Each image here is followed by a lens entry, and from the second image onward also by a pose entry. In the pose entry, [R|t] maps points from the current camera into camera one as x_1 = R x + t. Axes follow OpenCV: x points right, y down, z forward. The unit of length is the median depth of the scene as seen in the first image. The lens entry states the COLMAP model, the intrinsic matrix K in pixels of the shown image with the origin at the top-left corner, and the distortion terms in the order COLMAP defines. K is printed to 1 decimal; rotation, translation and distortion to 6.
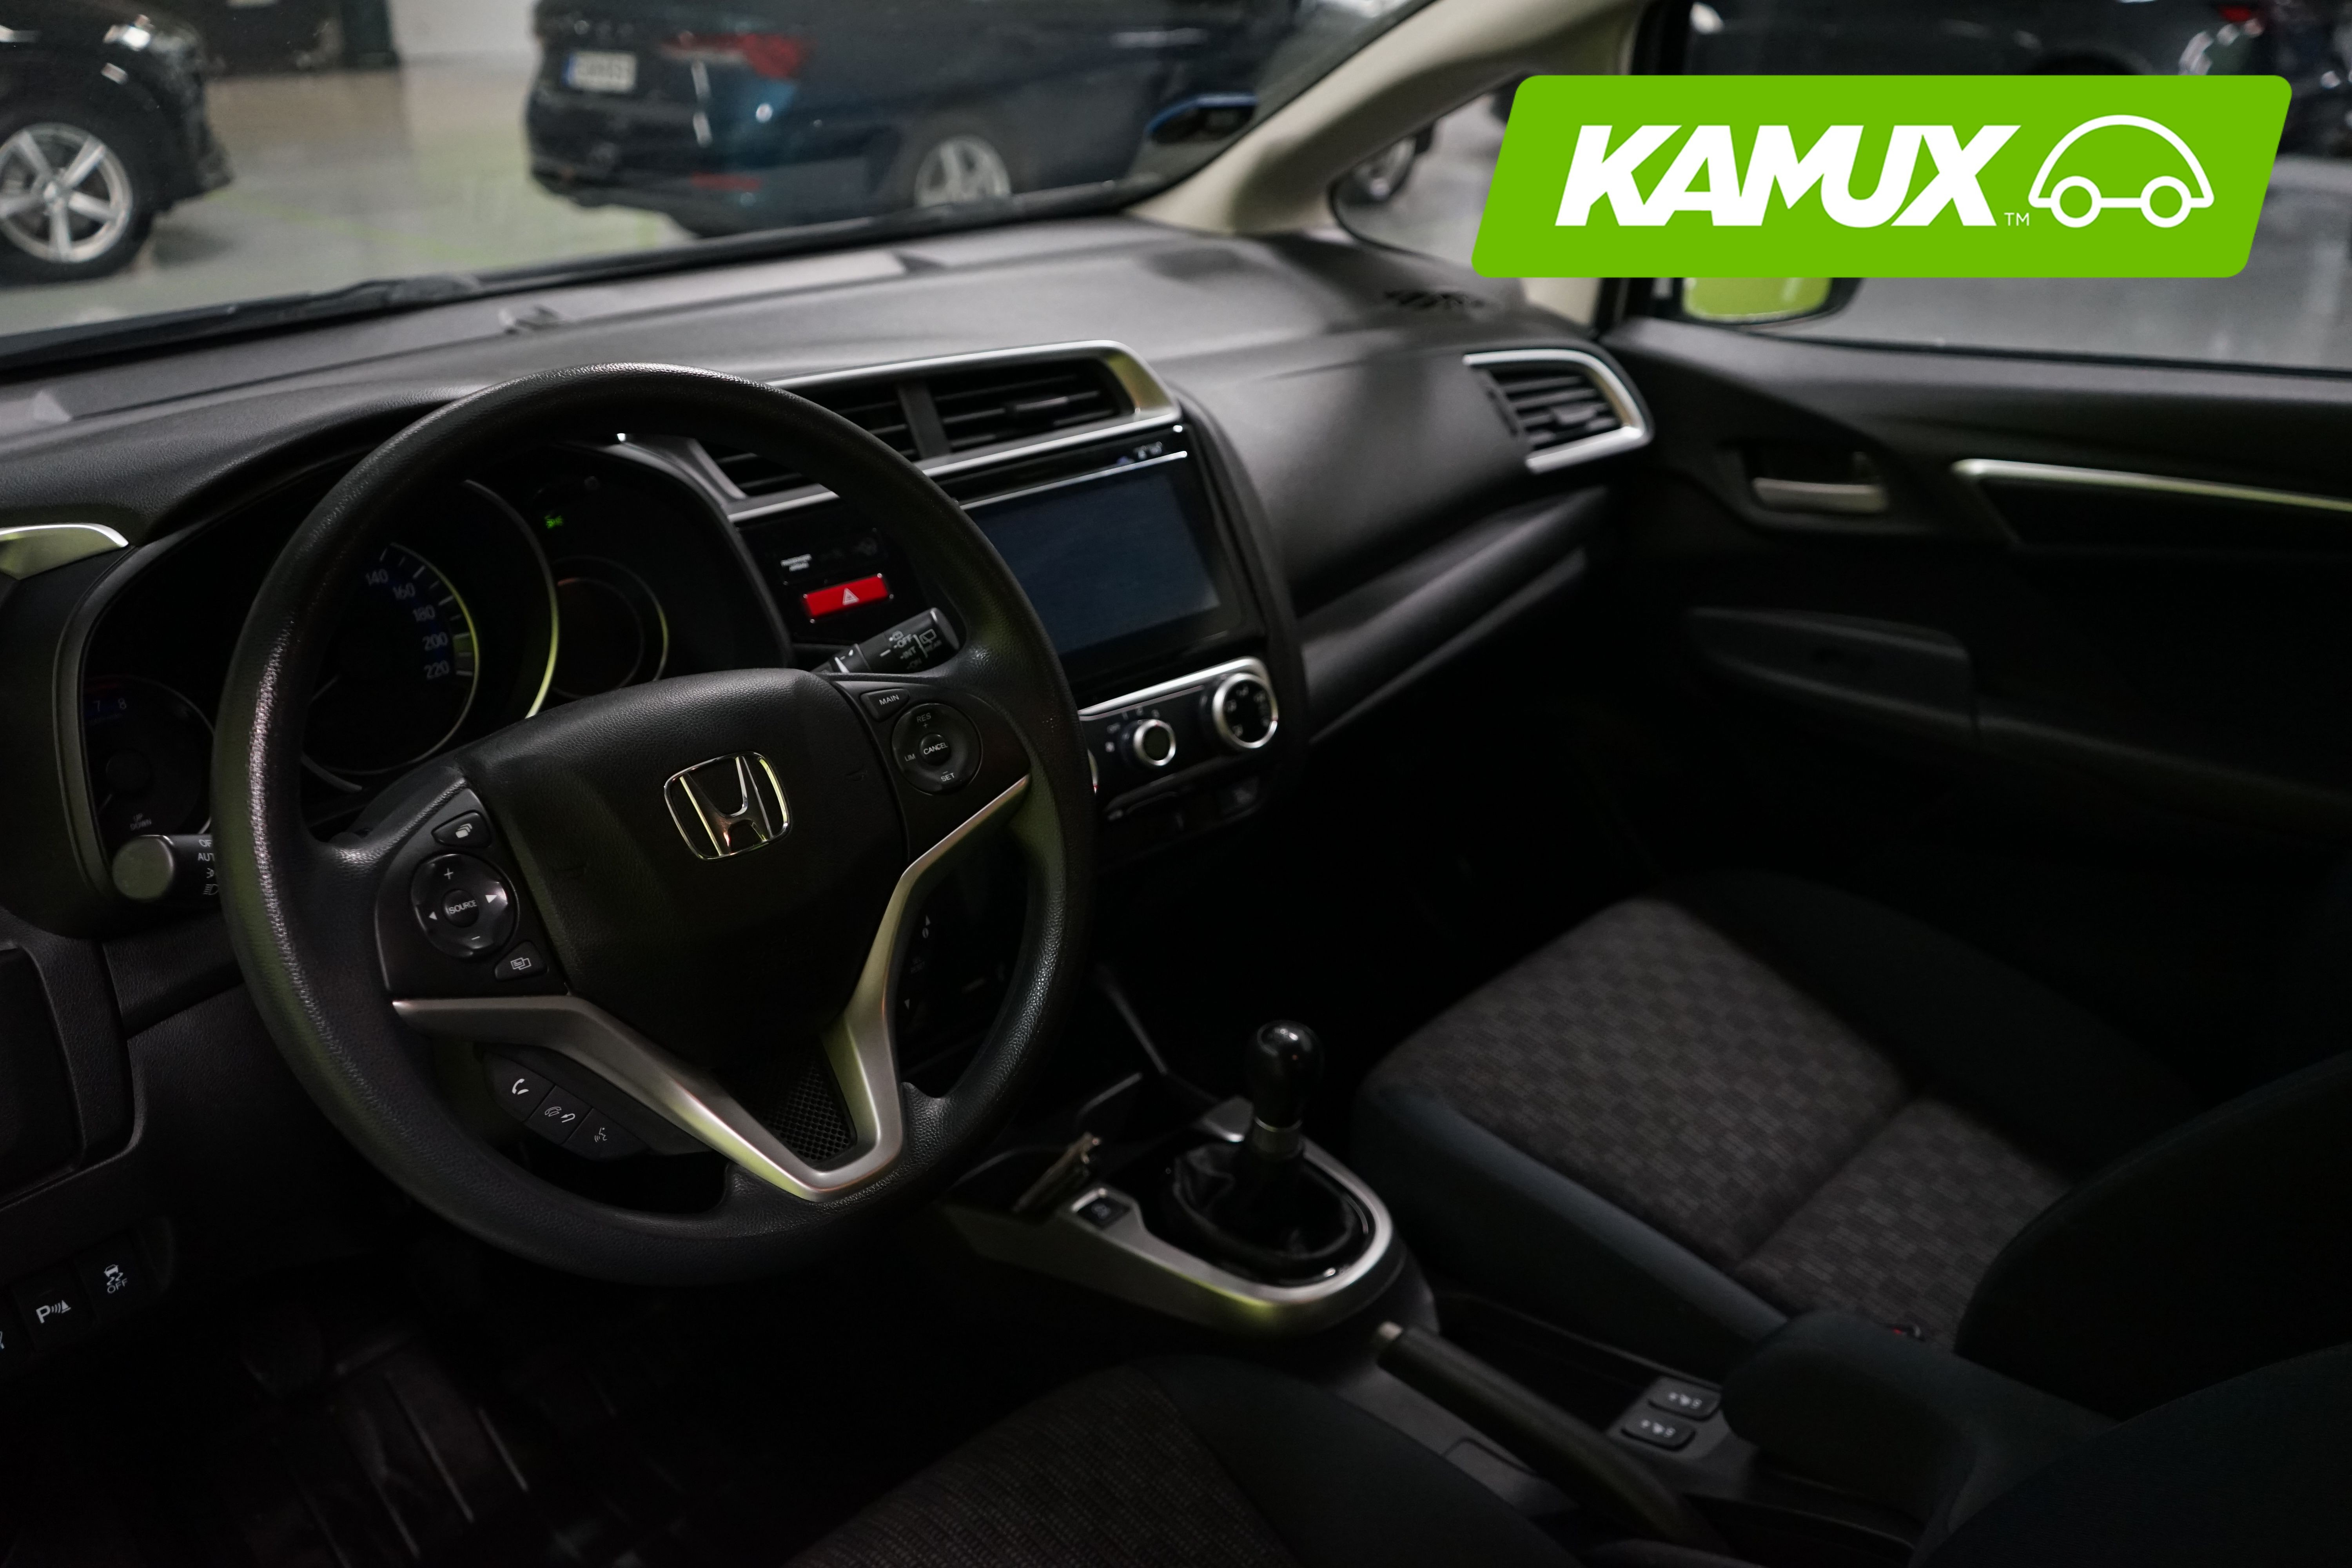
lens RADIAL K [[1909.2, 0, 1176.0], [0, 1909.2, 784.0], [0, 0, 1]] dist [-0.003062, 0.001173]
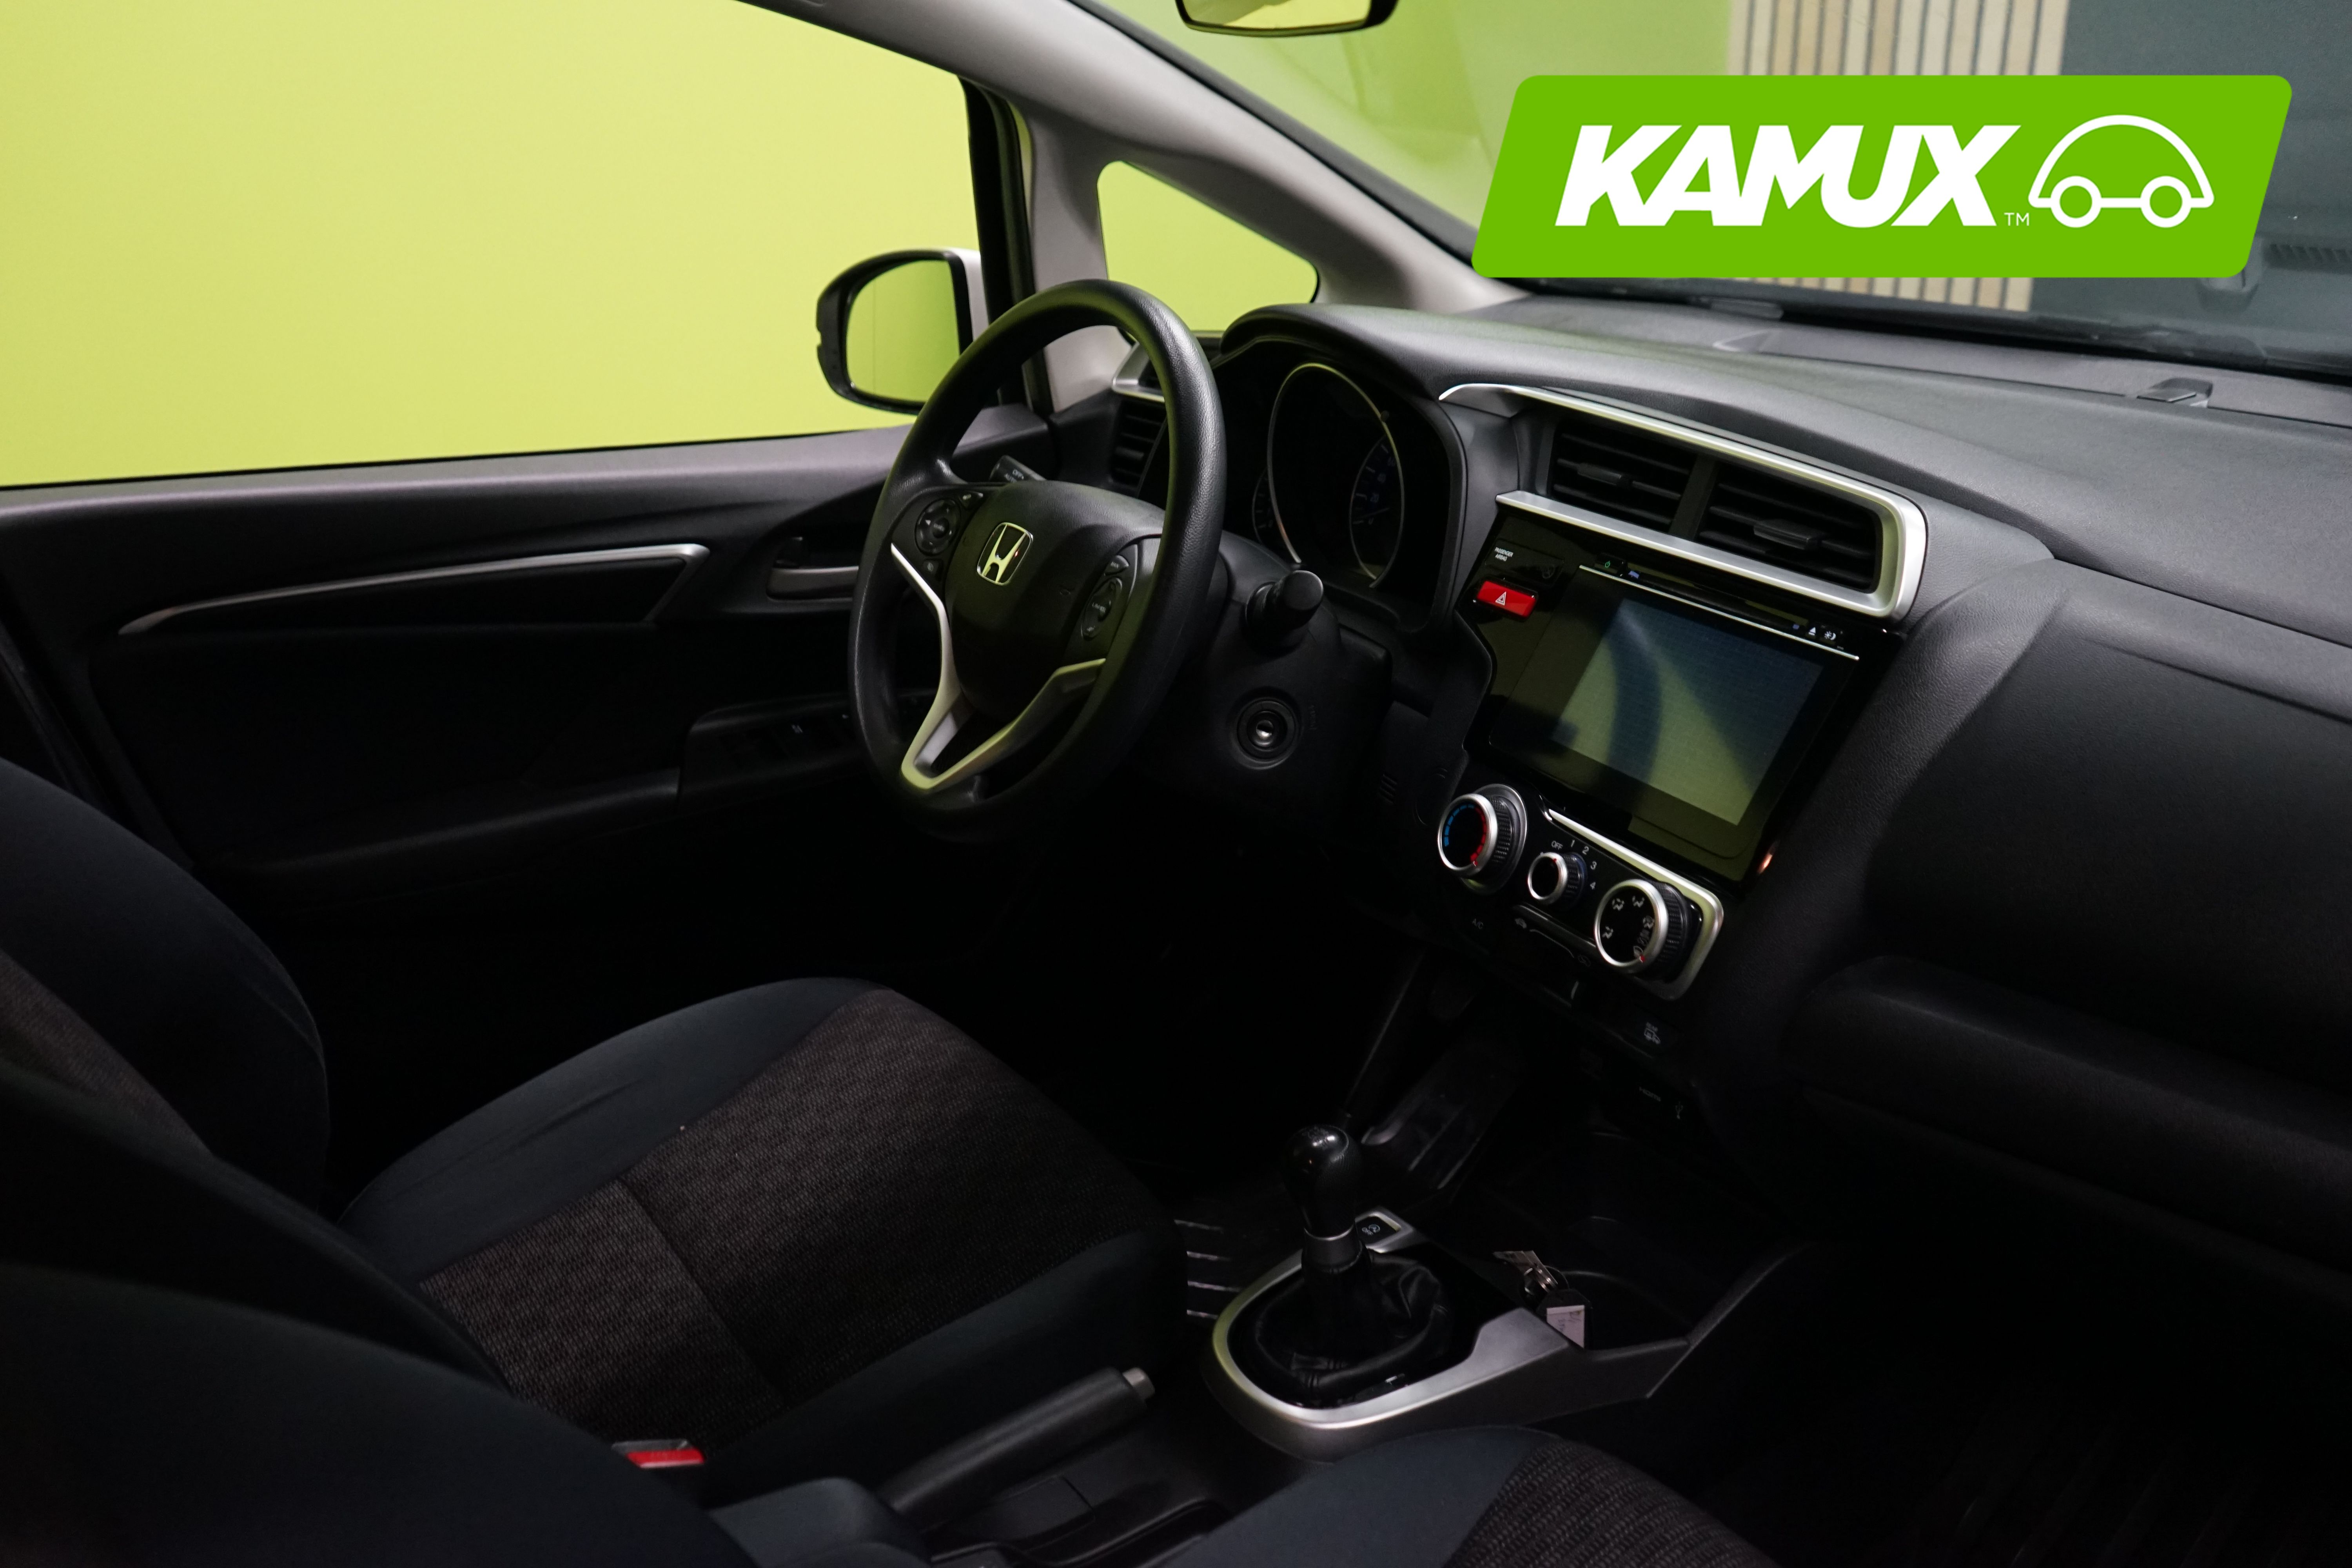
lens RADIAL K [[1909.2, 0, 1176.0], [0, 1909.2, 784.0], [0, 0, 1]] dist [-0.003062, 0.001173]
pose [[-0.212750, 0.385373, -0.897901, 0.784208], [-0.373887, 0.816895, 0.439195, -0.370783], [0.902744, 0.429152, -0.029708, 0.796528]]
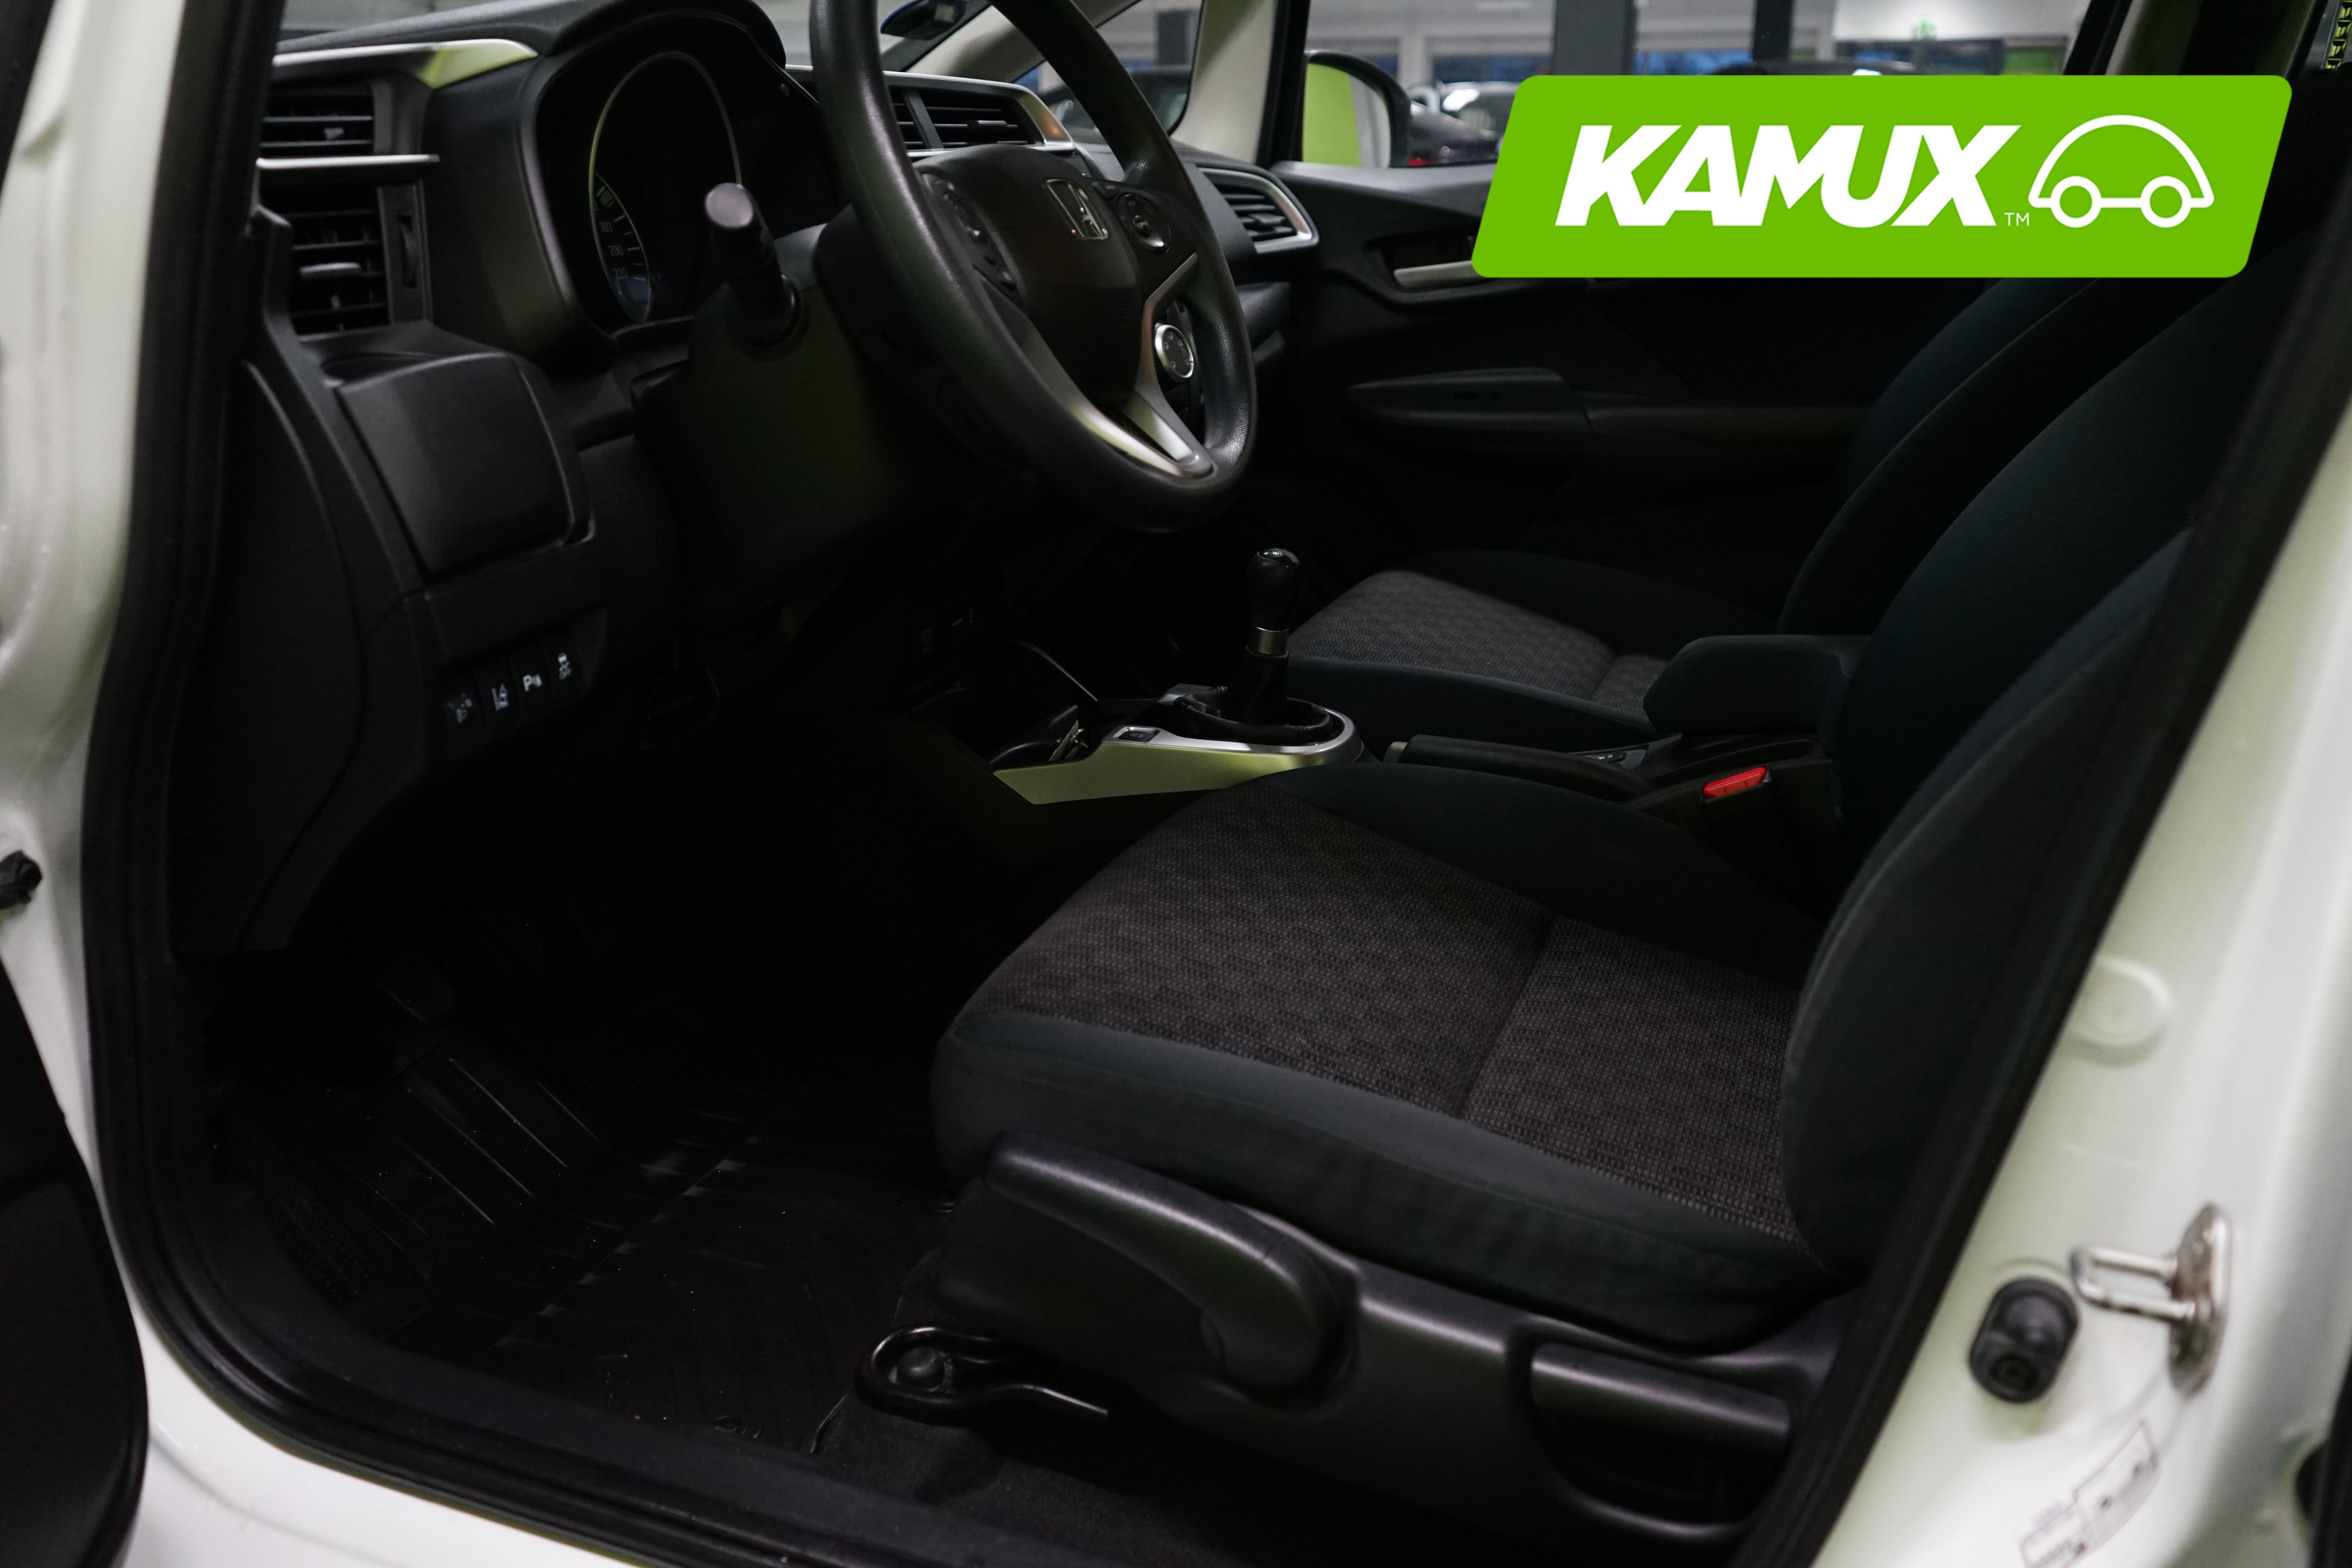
lens RADIAL K [[1916.5, 0, 1241.1], [0, 1916.5, 717.0], [0, 0, 1]] dist [0.003388, 0.002023]
pose [[0.912601, -0.113981, 0.392643, -0.452448], [0.166778, 0.980603, -0.102973, 0.339472], [-0.373289, 0.159457, 0.913908, -0.168898]]
